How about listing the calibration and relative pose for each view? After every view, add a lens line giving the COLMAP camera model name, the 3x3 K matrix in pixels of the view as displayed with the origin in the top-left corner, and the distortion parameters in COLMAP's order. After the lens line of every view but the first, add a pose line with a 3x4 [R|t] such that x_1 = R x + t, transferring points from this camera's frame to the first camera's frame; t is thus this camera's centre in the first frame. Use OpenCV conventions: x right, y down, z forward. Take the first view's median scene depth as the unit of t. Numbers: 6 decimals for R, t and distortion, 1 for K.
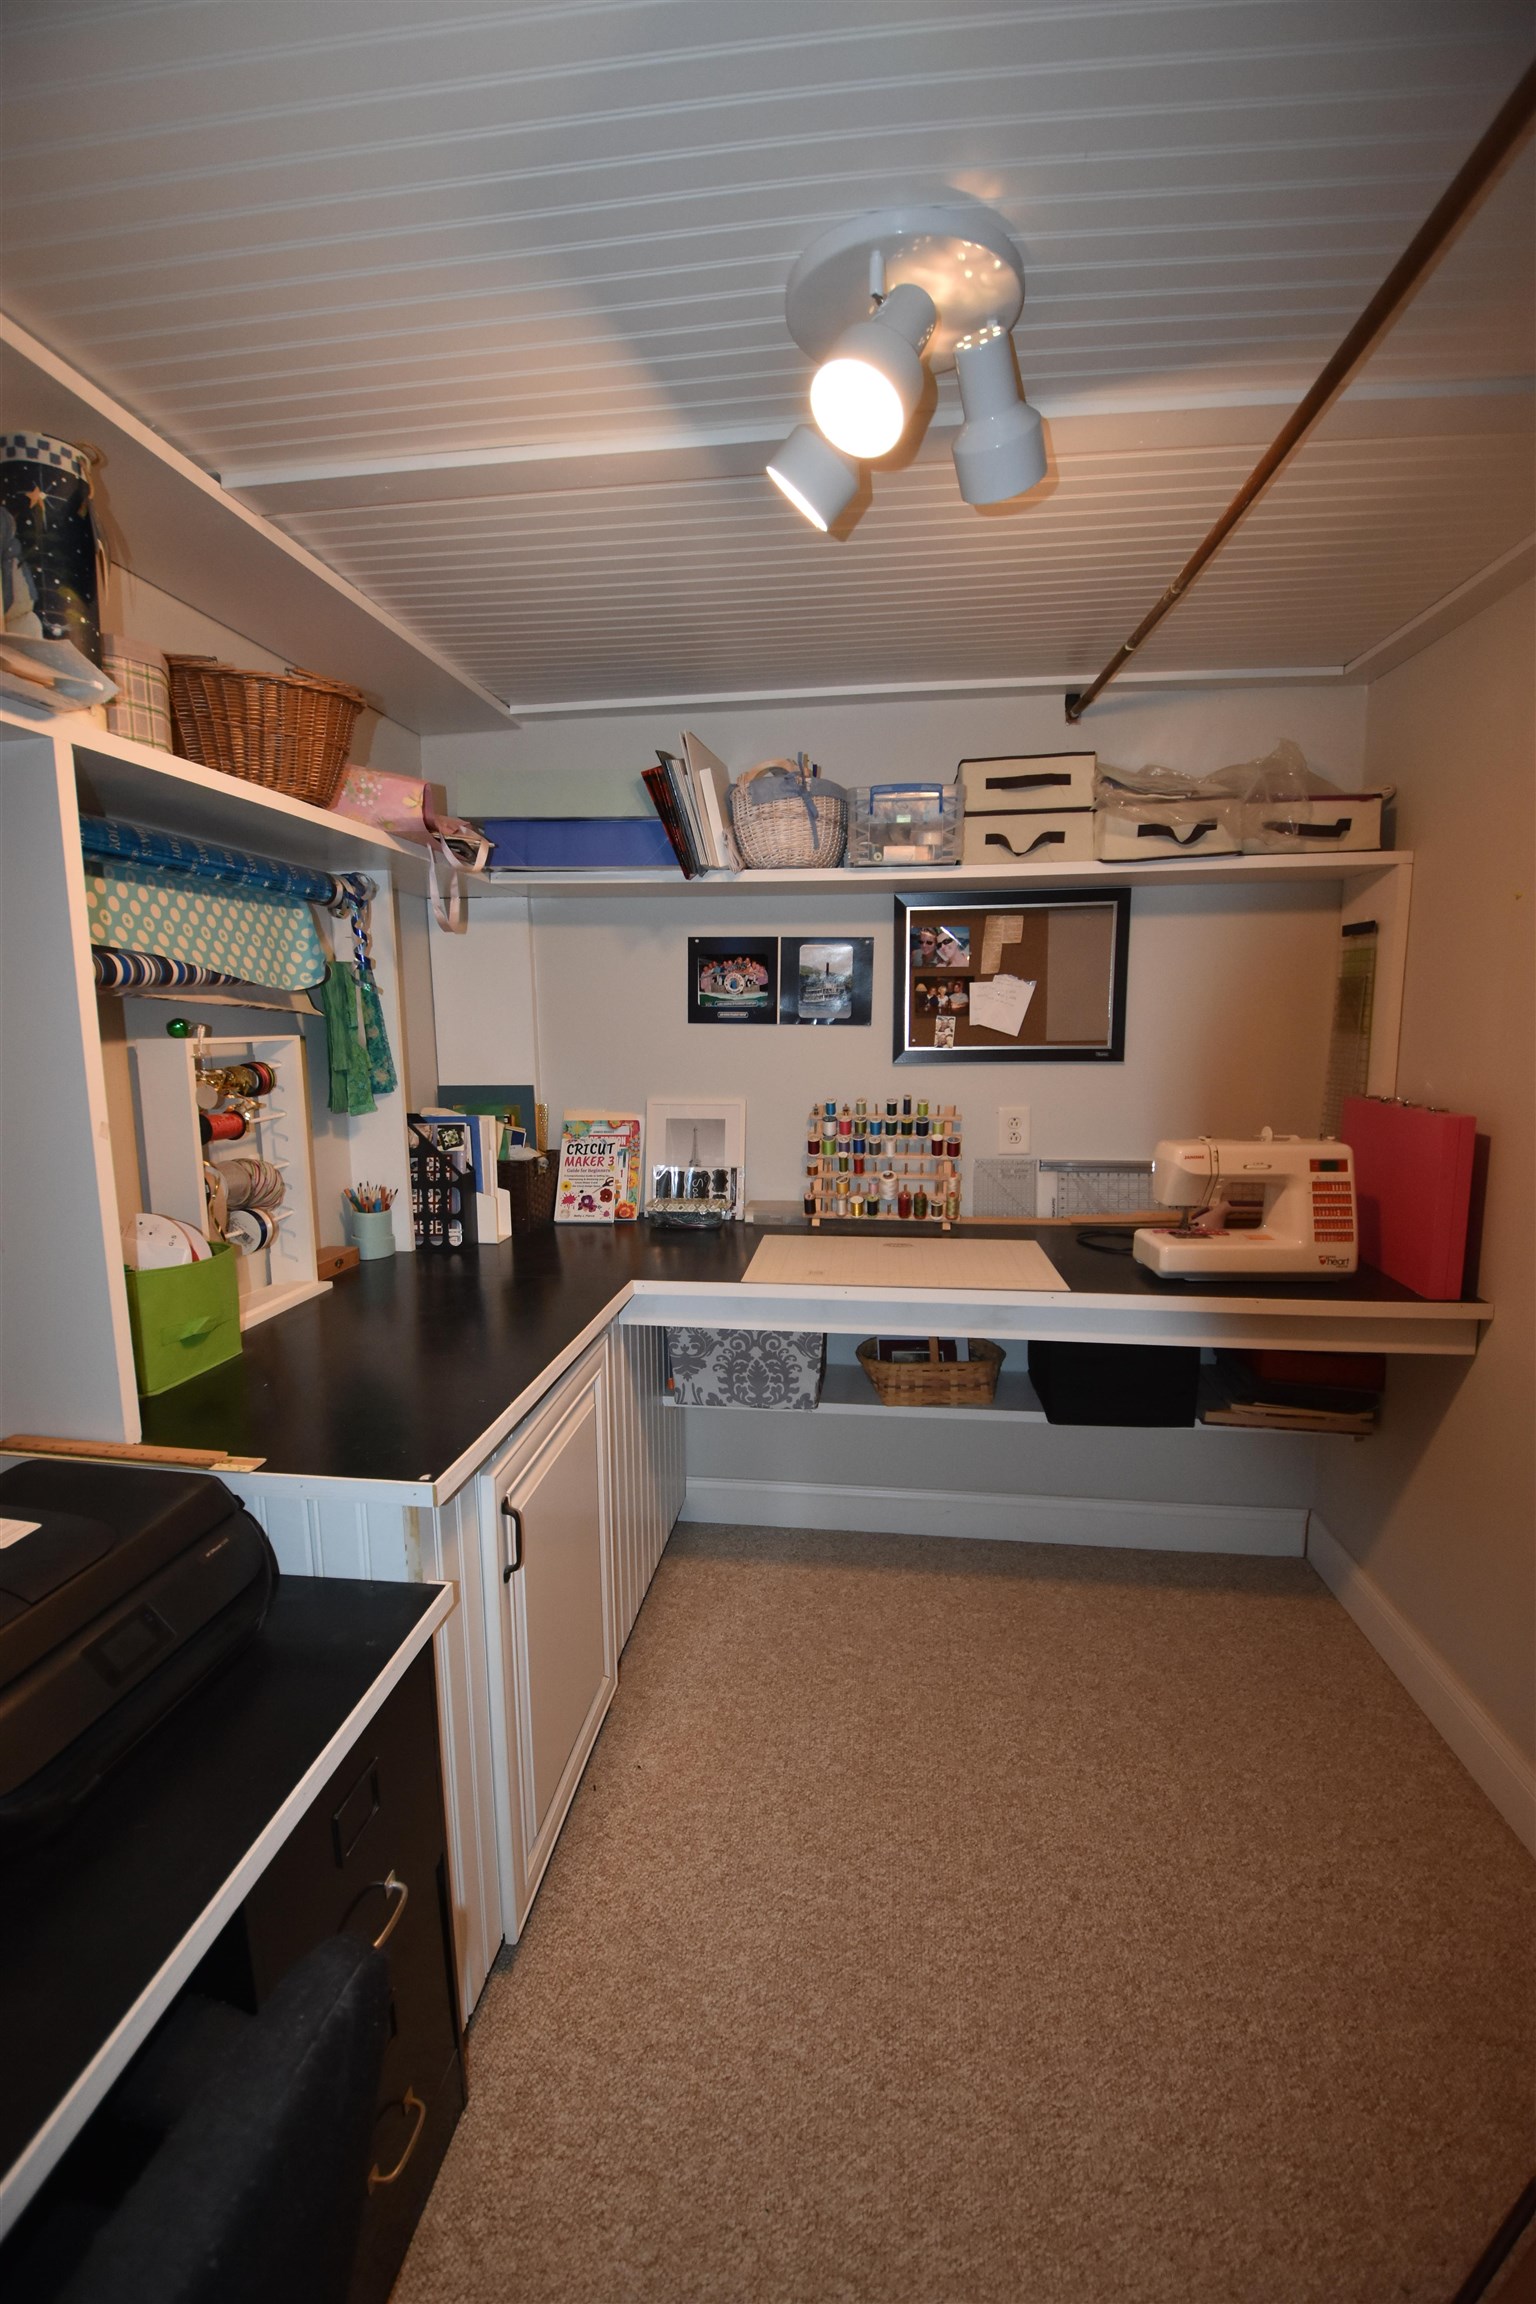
lens RADIAL K [[999.4, 0, 768.0], [0, 999.4, 1152.0], [0, 0, 1]] dist [-0.000310, -0.018652]
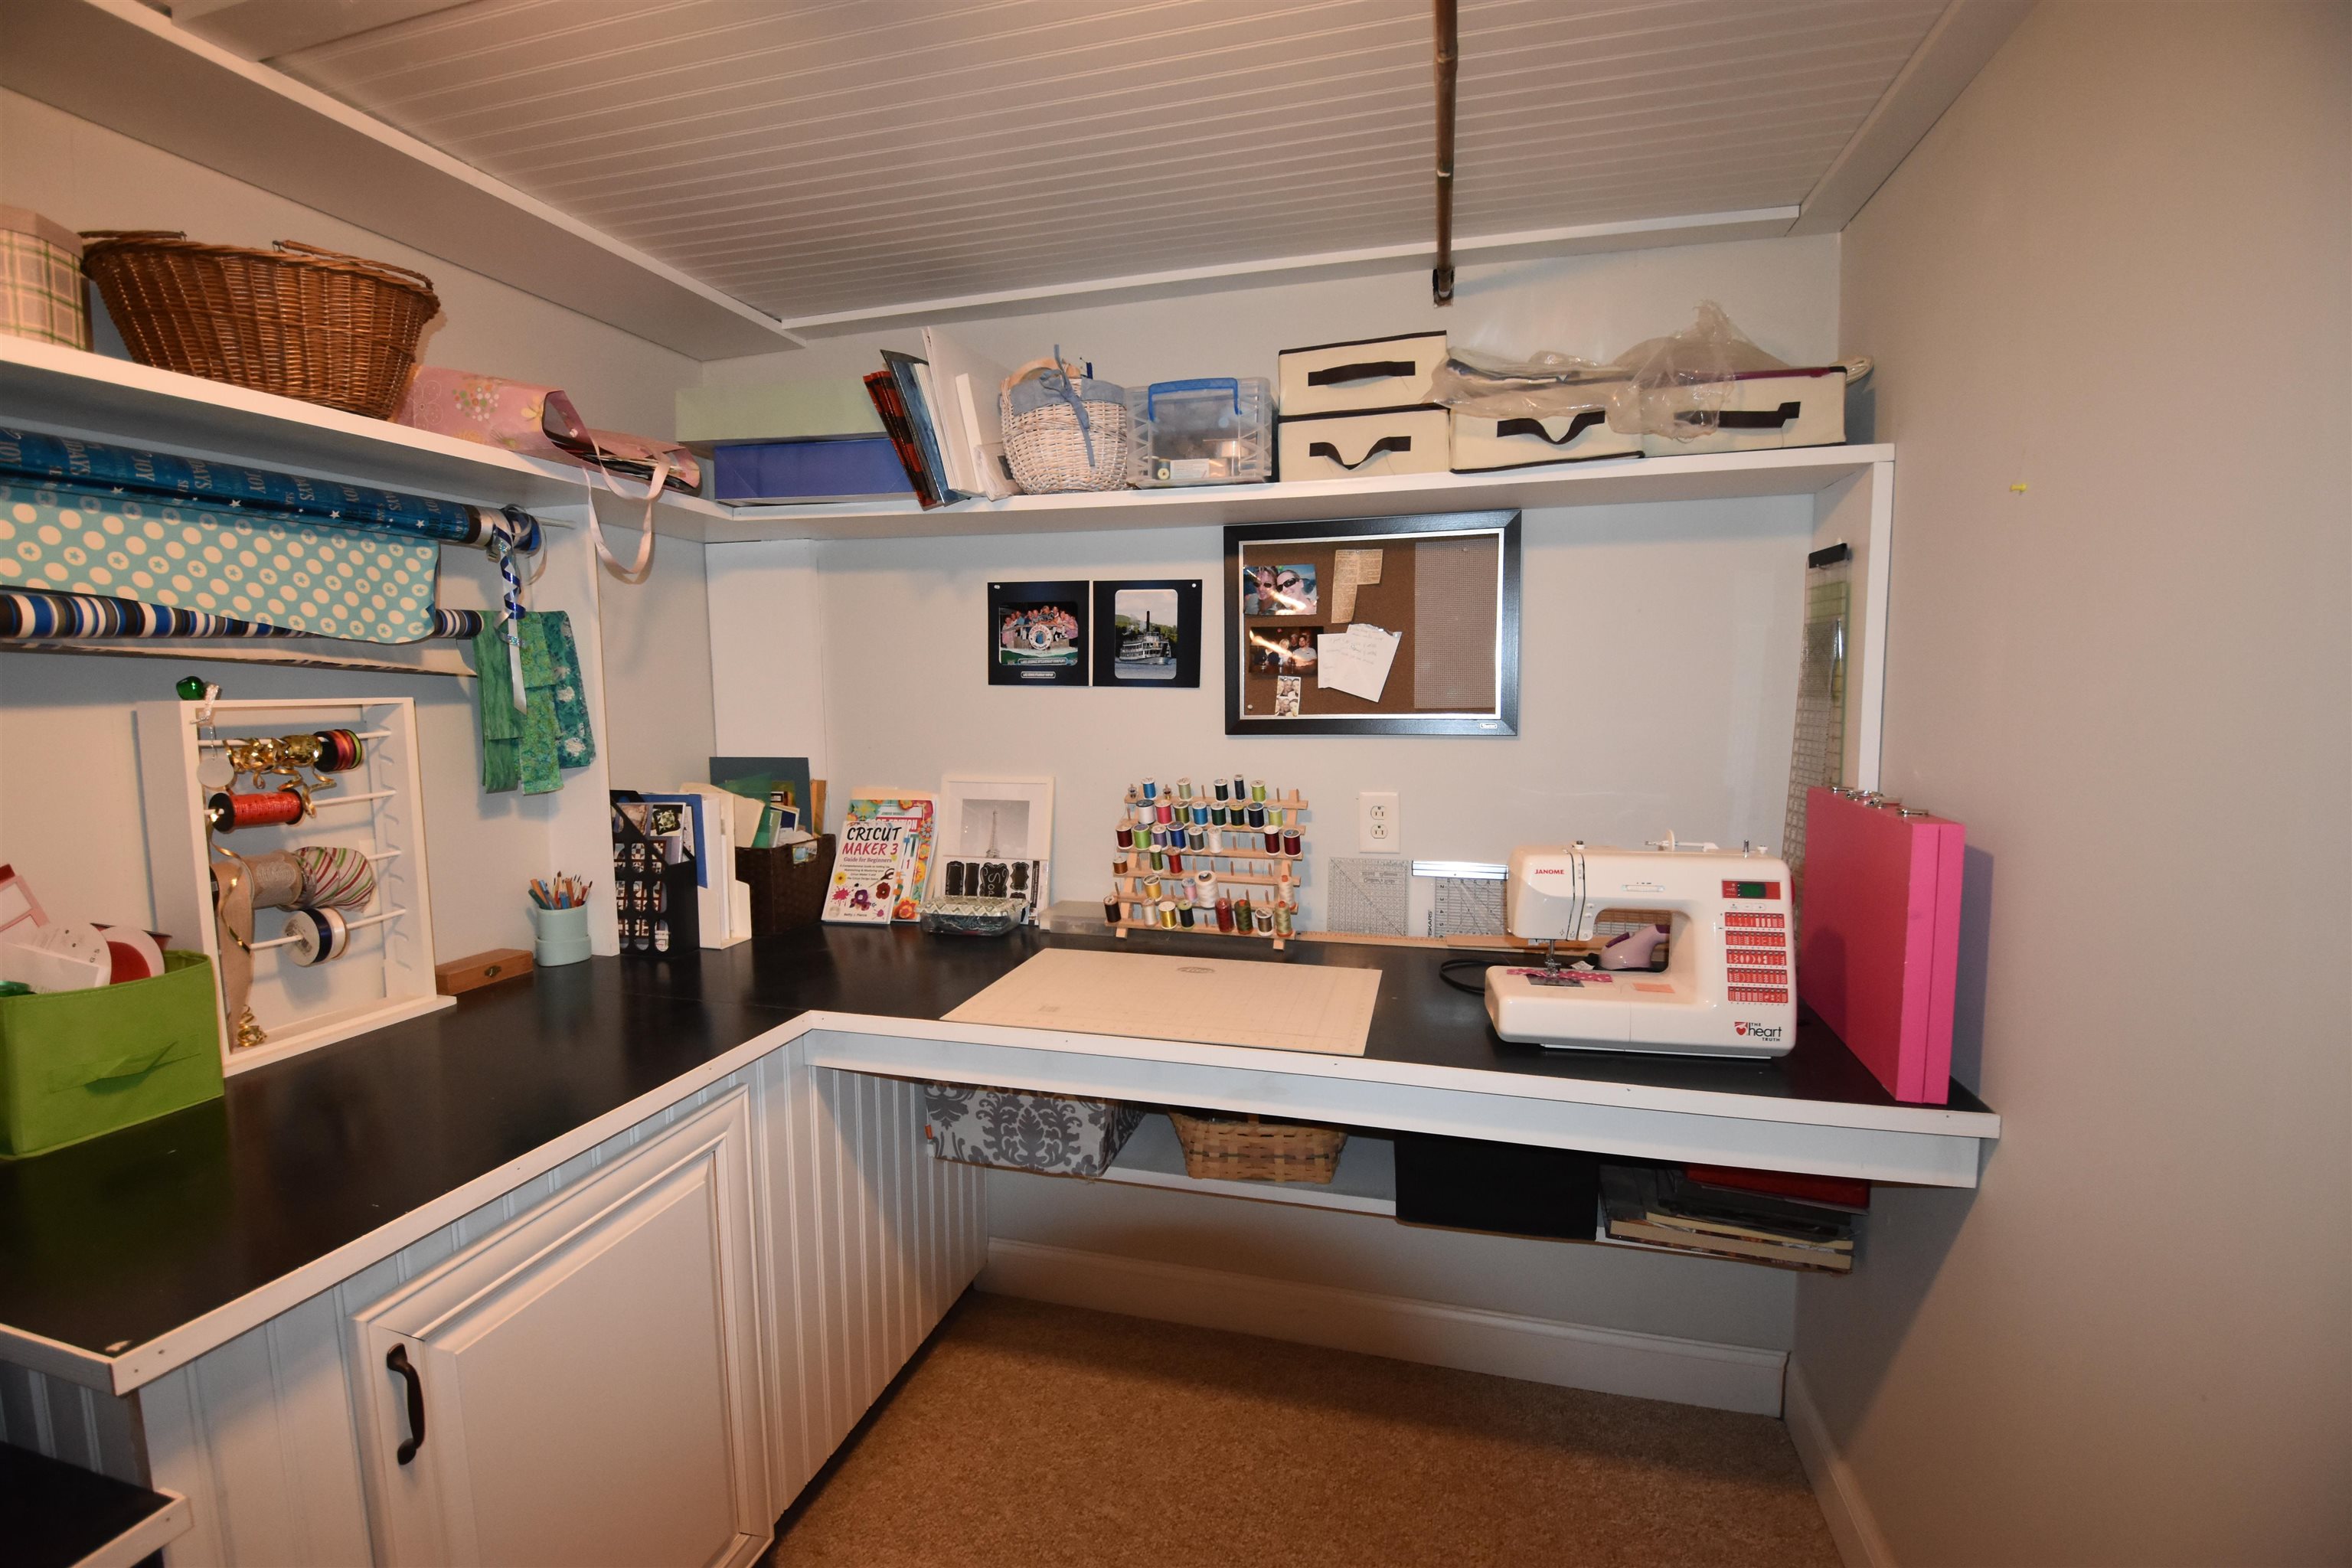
lens RADIAL K [[1020.2, 0, 1190.2], [0, 1020.2, 762.0], [0, 0, 1]] dist [-0.000310, -0.018652]
pose [[0.991068, 0.011031, -0.132902, 0.220825], [-0.018593, 0.998269, -0.055795, -0.022724], [0.132056, 0.057768, 0.989558, 0.203289]]
